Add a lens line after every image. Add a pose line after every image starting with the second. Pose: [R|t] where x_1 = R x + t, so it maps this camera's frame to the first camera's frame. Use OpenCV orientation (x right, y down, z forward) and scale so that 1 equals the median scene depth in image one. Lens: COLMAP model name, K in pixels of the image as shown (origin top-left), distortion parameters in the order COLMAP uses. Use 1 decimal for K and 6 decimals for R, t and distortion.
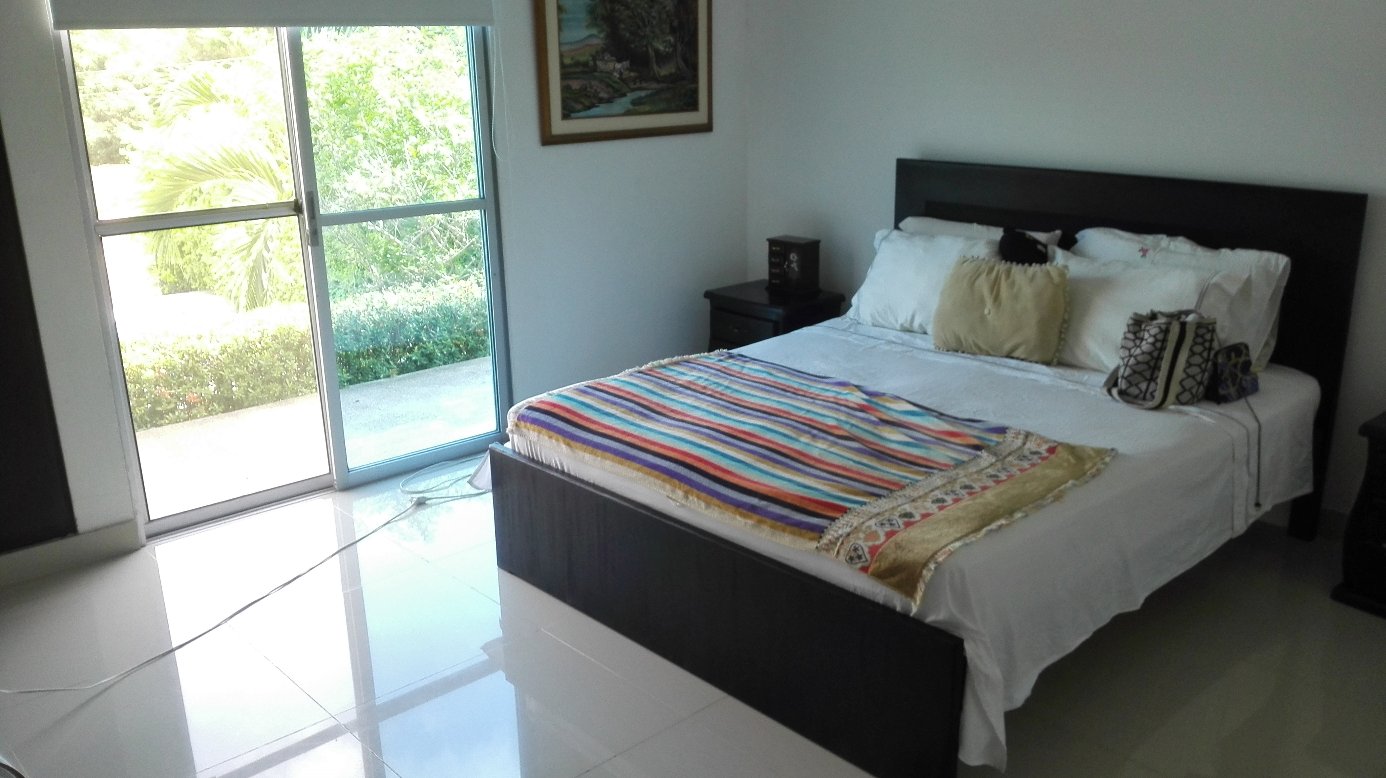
lens RADIAL K [[1138.3, 0, 693.0], [0, 1138.3, 389.0], [0, 0, 1]] dist [-0.001104, -0.016469]
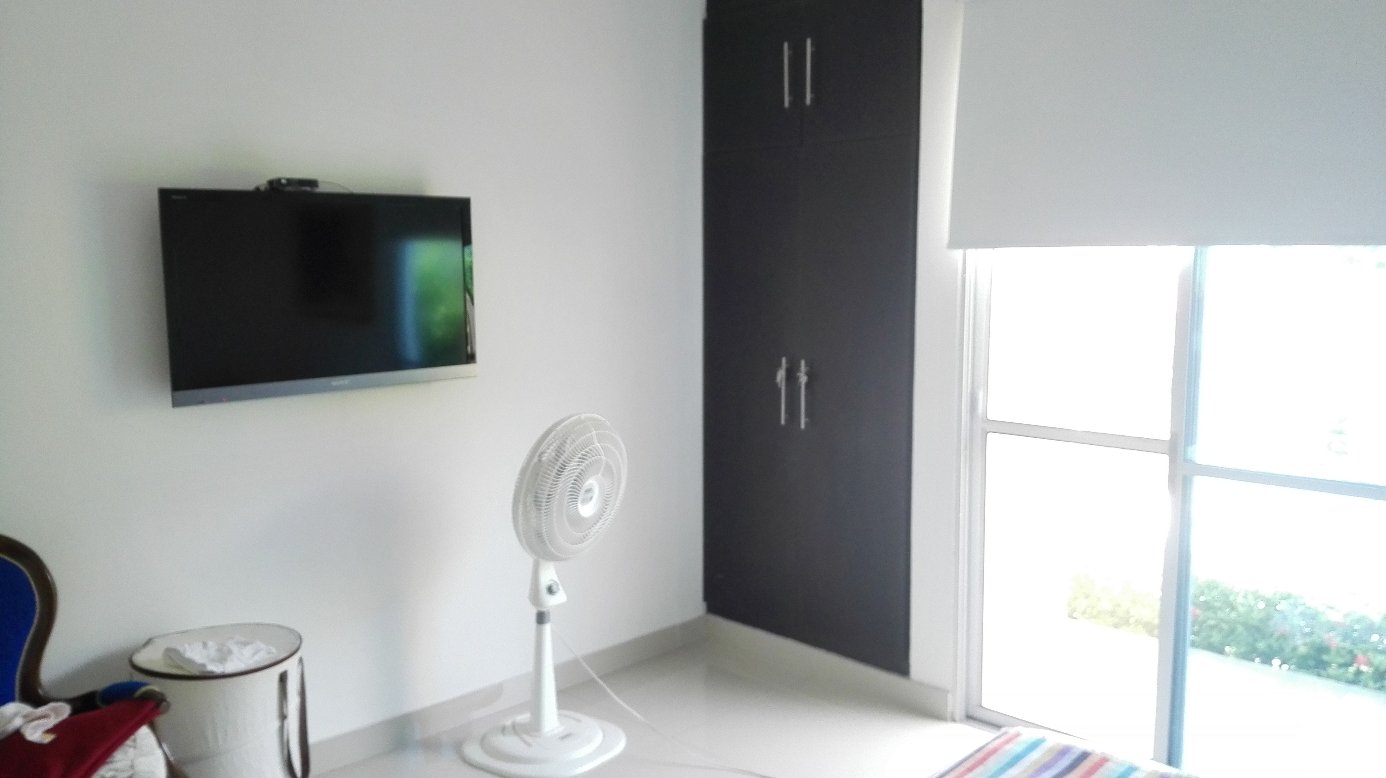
lens RADIAL K [[1138.3, 0, 693.0], [0, 1138.3, 389.0], [0, 0, 1]] dist [-0.001104, -0.016469]
pose [[0.075974, 0.139229, -0.987341, 0.501947], [-0.290101, 0.950454, 0.111705, -0.203707], [0.953976, 0.277942, 0.112601, 0.569960]]
